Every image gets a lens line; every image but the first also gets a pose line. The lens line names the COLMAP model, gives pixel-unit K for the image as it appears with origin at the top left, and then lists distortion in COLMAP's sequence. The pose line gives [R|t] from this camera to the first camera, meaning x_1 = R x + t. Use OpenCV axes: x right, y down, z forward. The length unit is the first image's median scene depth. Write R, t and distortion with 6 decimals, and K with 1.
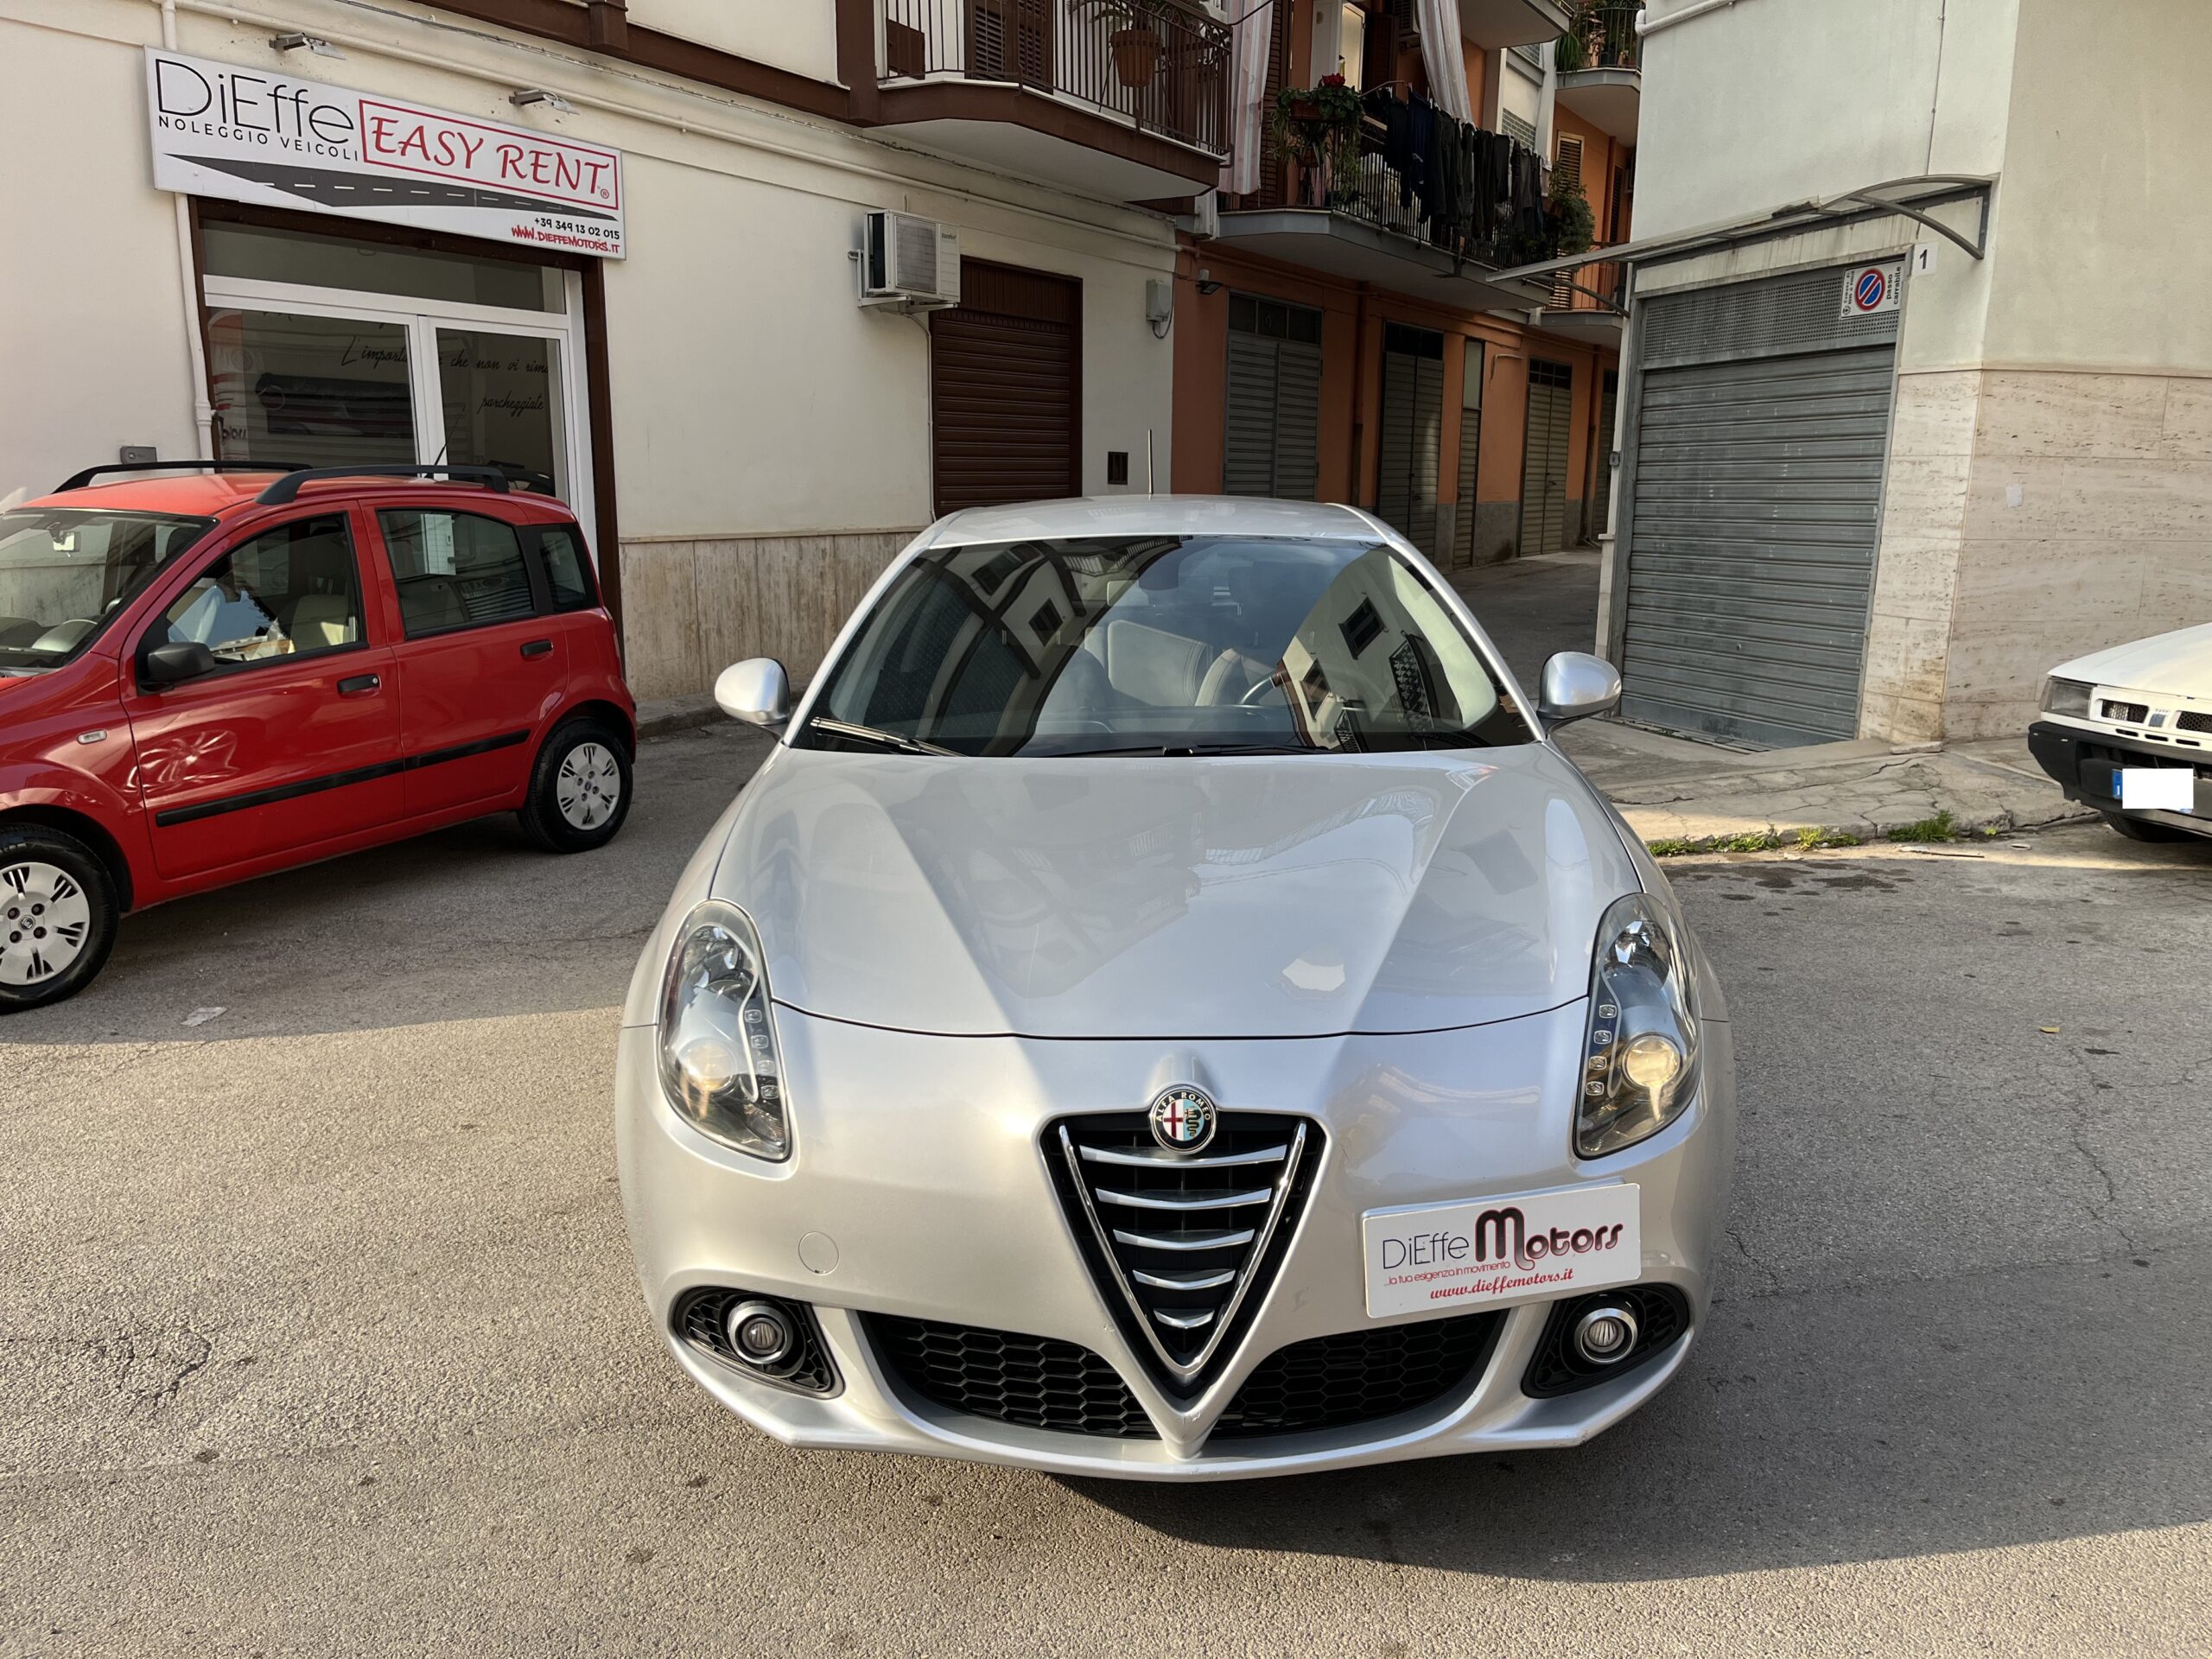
lens RADIAL K [[1668.6, 0, 1106.0], [0, 1668.6, 829.5], [0, 0, 1]] dist [0.079999, -0.092022]
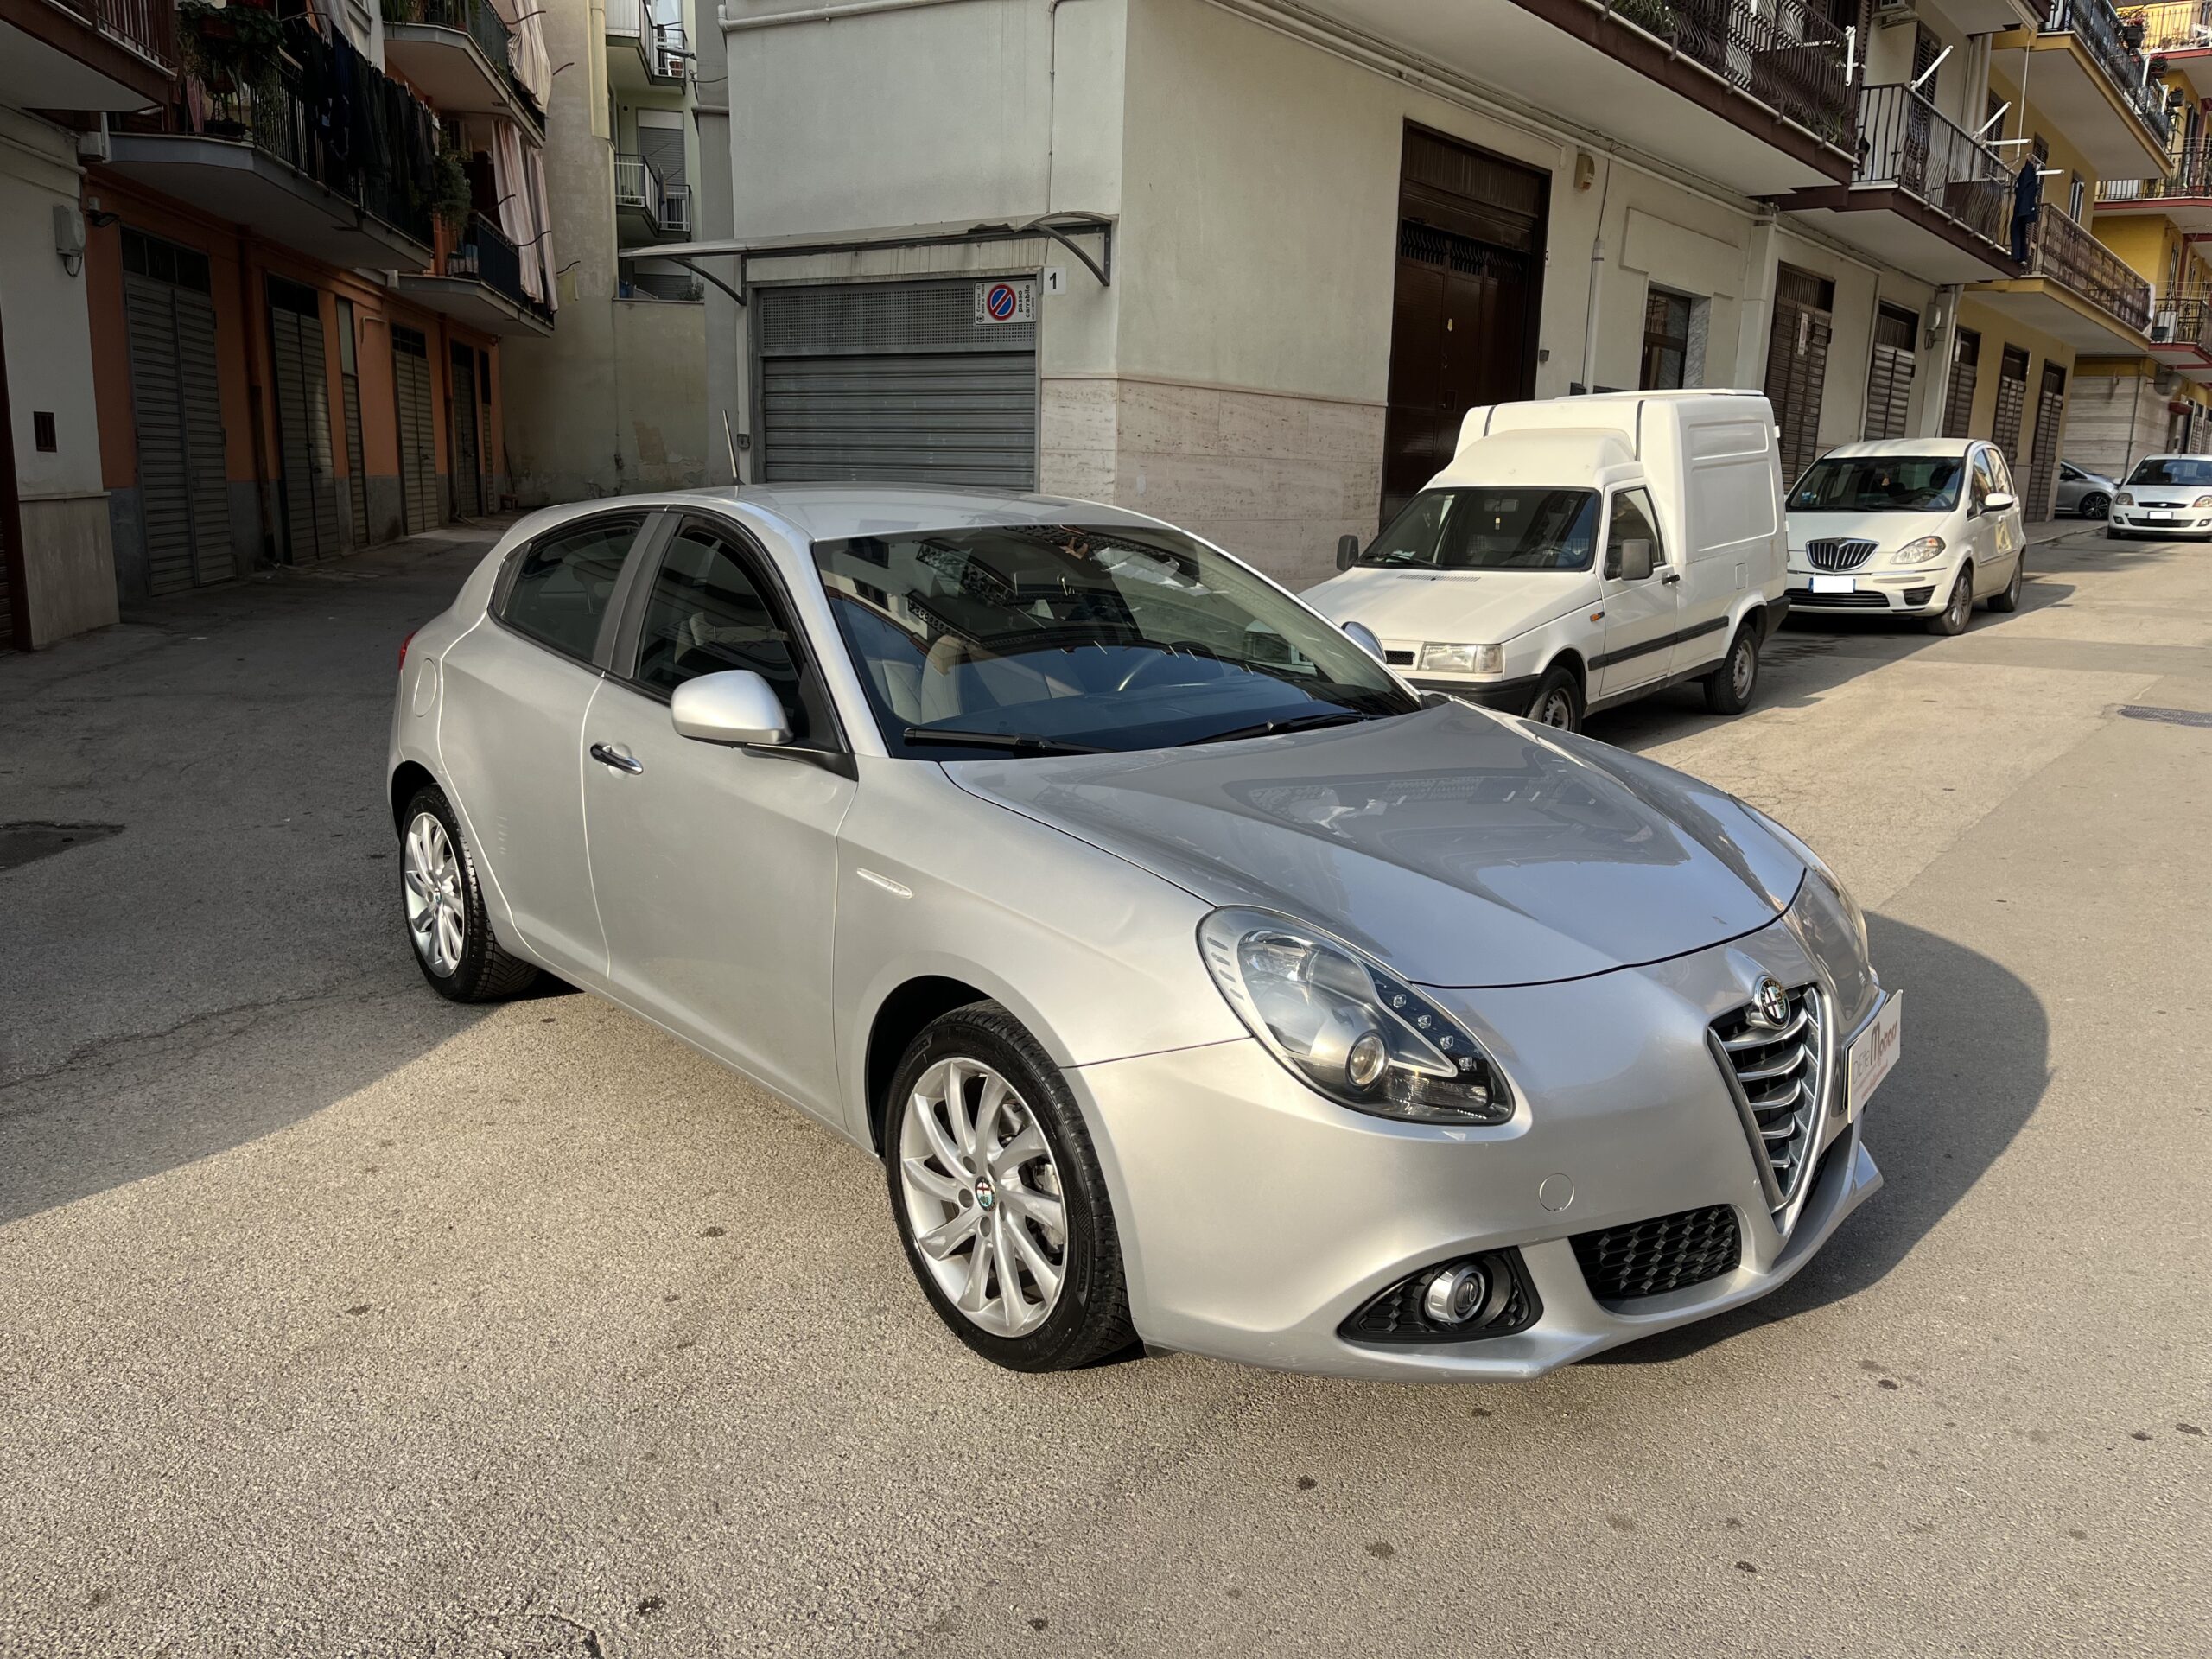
lens RADIAL K [[1684.0, 0, 1111.0], [0, 1684.0, 830.4], [0, 0, 1]] dist [0.066770, -0.093120]
pose [[0.760886, -0.126383, 0.636458, -0.269850], [0.117693, 0.991460, 0.056175, -0.019771], [-0.638122, 0.032164, 0.769263, 0.083089]]
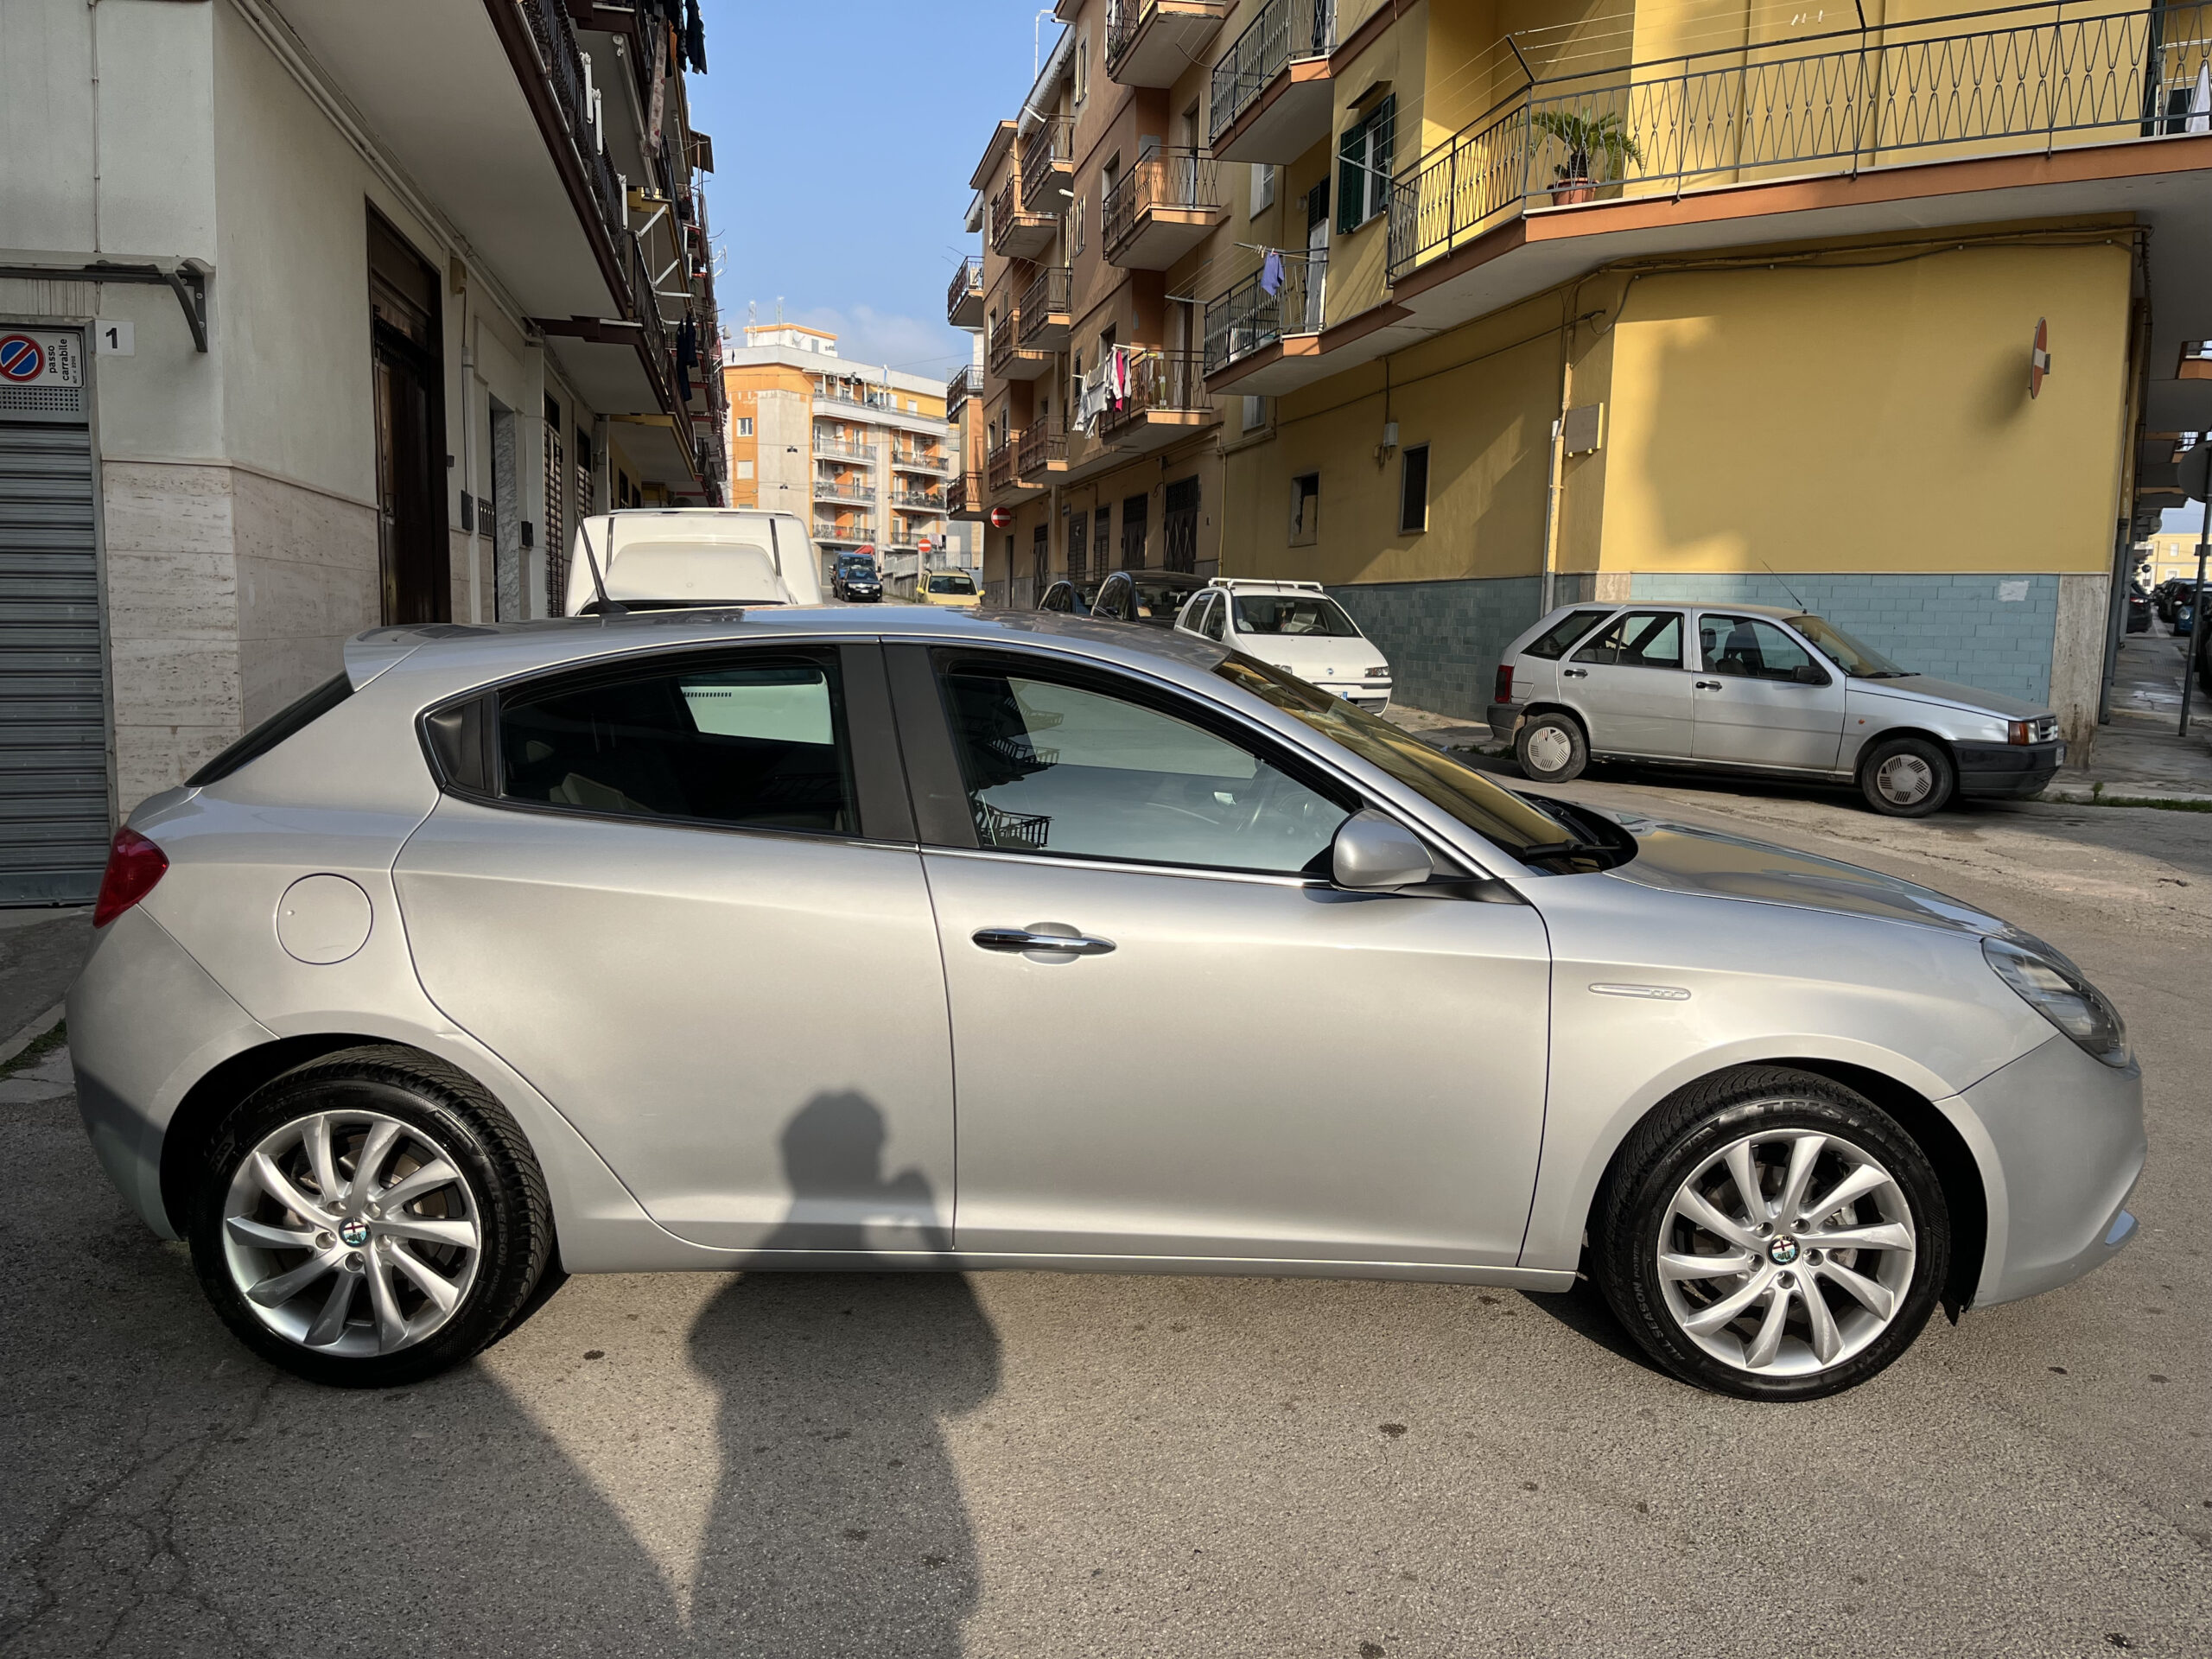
lens RADIAL K [[1684.0, 0, 1111.0], [0, 1684.0, 830.4], [0, 0, 1]] dist [0.066770, -0.093120]
pose [[0.005210, -0.137228, 0.990526, -0.438229], [0.185446, 0.973490, 0.133892, -0.097866], [-0.982641, 0.182992, 0.030520, 0.474967]]
